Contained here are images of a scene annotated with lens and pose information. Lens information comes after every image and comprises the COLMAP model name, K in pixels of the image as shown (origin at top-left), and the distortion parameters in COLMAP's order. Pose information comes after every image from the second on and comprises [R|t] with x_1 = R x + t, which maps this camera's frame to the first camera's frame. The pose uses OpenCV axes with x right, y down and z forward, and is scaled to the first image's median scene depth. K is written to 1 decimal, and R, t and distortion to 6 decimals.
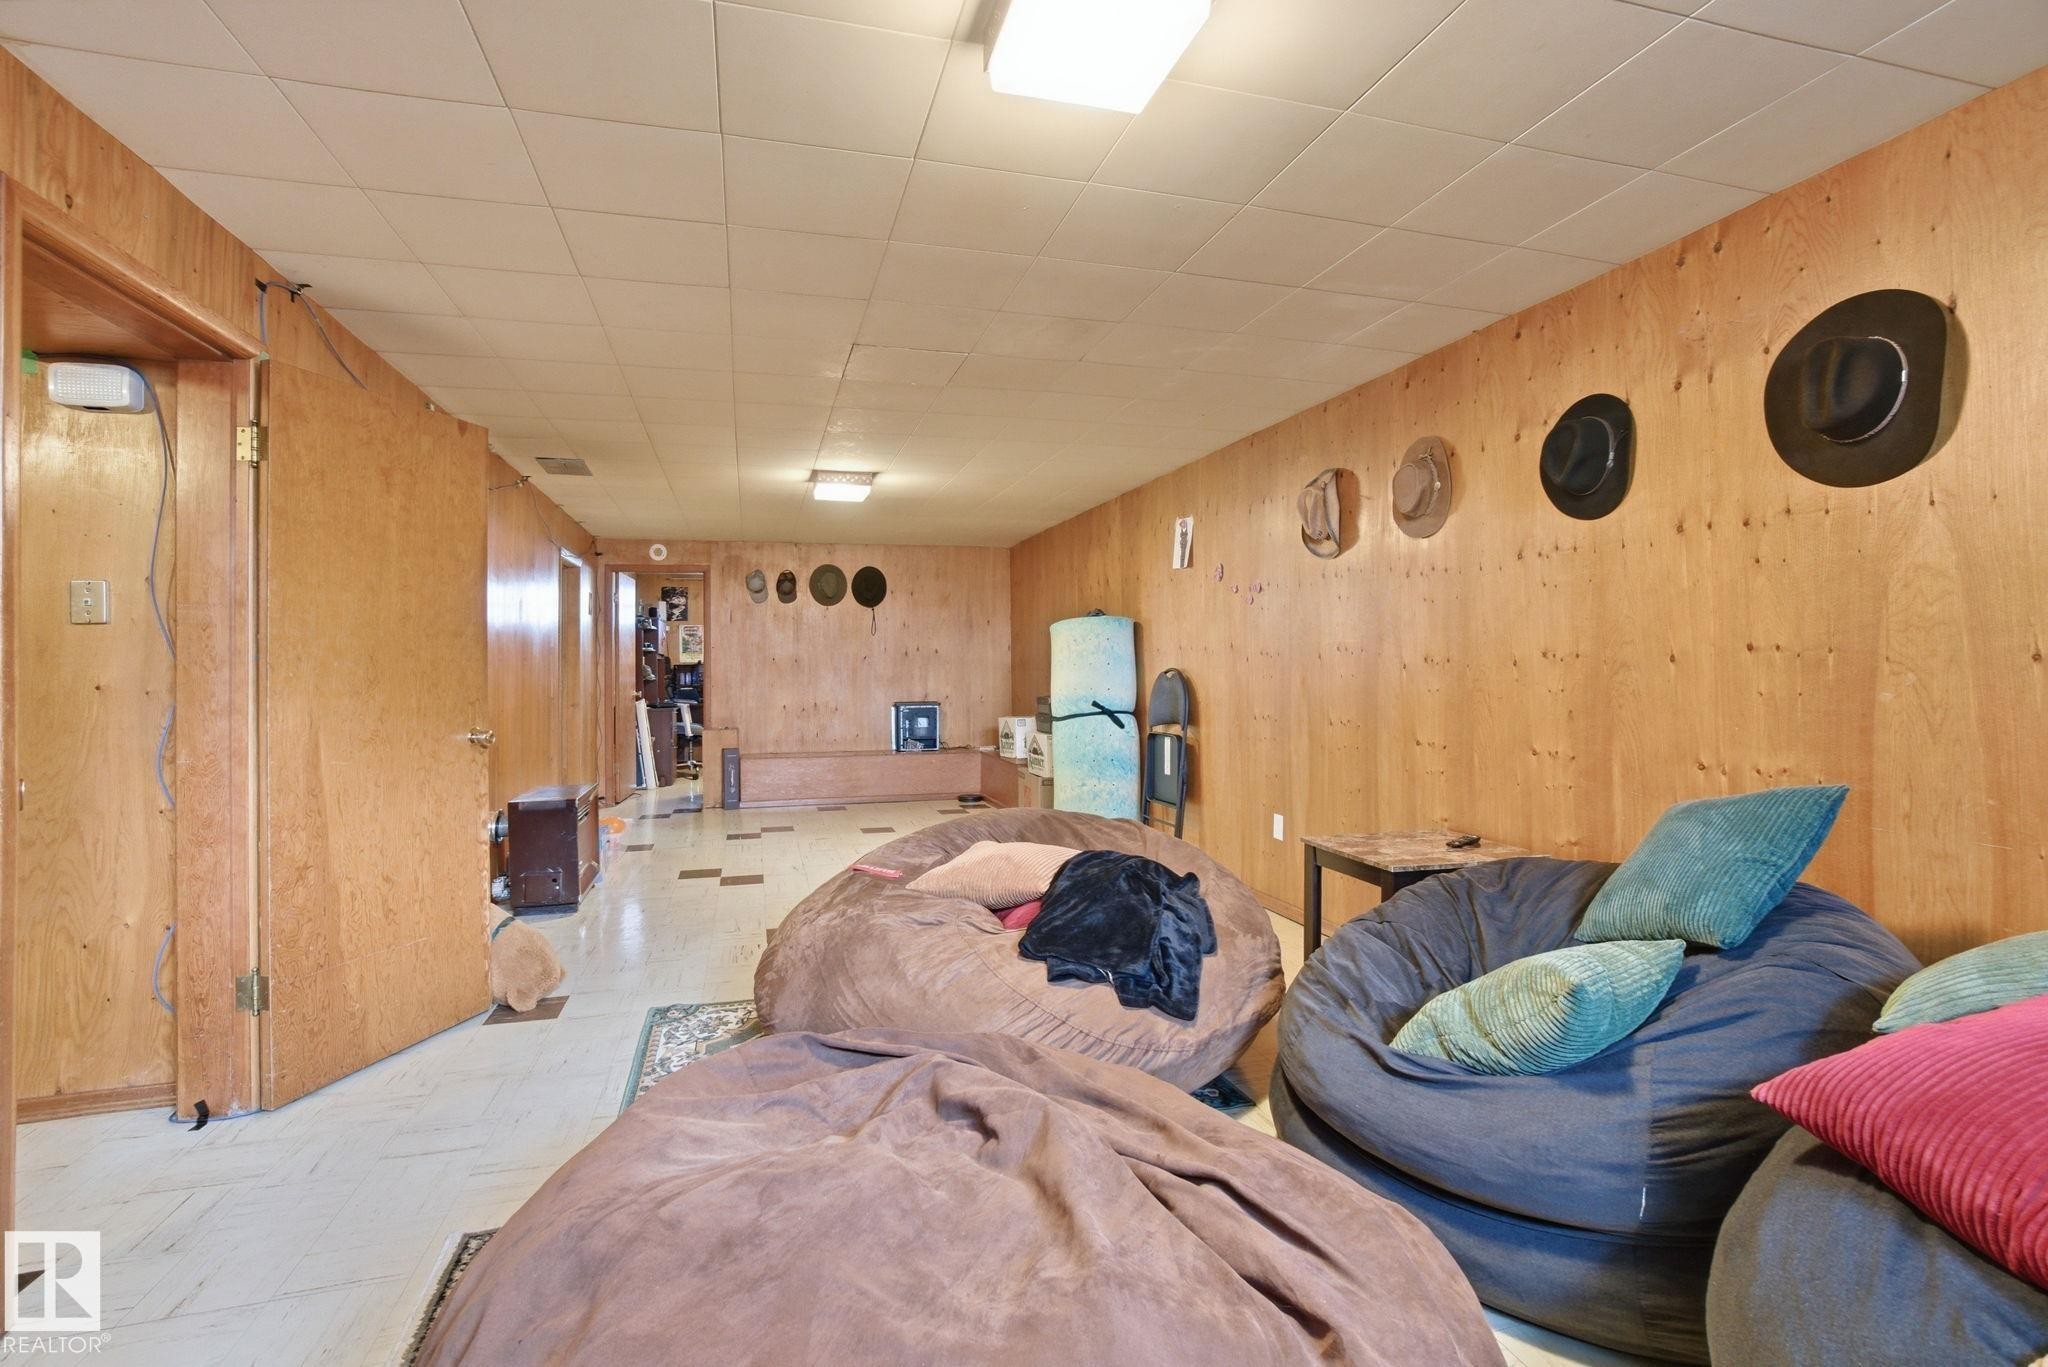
lens RADIAL K [[935.6, 0, 1011.9], [0, 935.6, 665.9], [0, 0, 1]] dist [-0.031728, 0.000762]
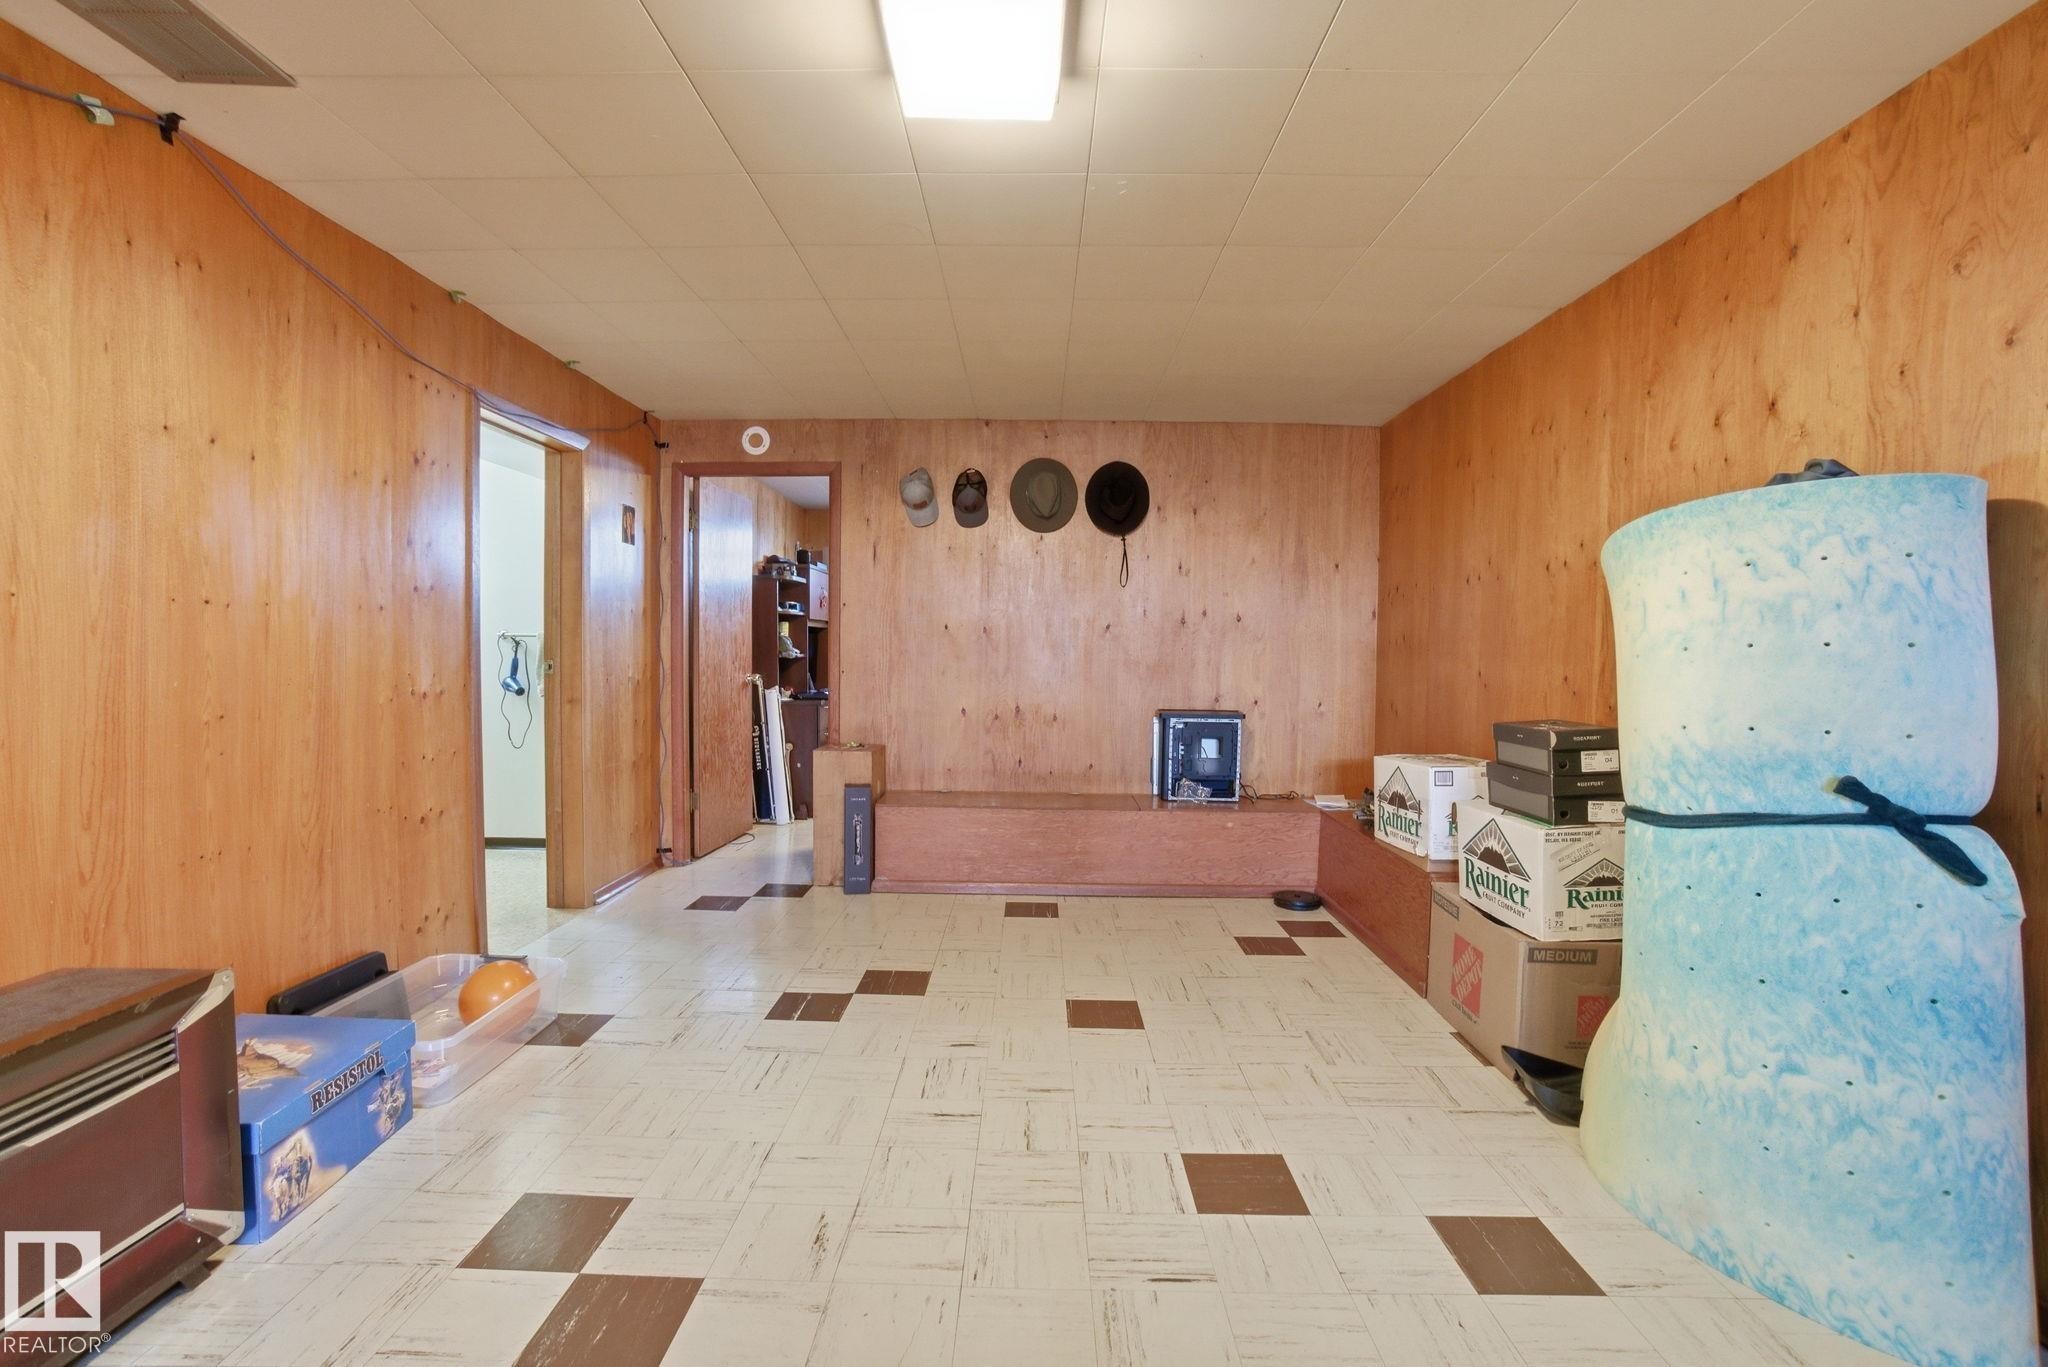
lens RADIAL K [[935.6, 0, 1011.9], [0, 935.6, 665.9], [0, 0, 1]] dist [-0.031728, 0.000762]
pose [[0.956271, 0.025701, -0.291352, -0.050098], [-0.019515, 0.999519, 0.024118, 0.002077], [0.291832, -0.017377, 0.956312, 0.463684]]
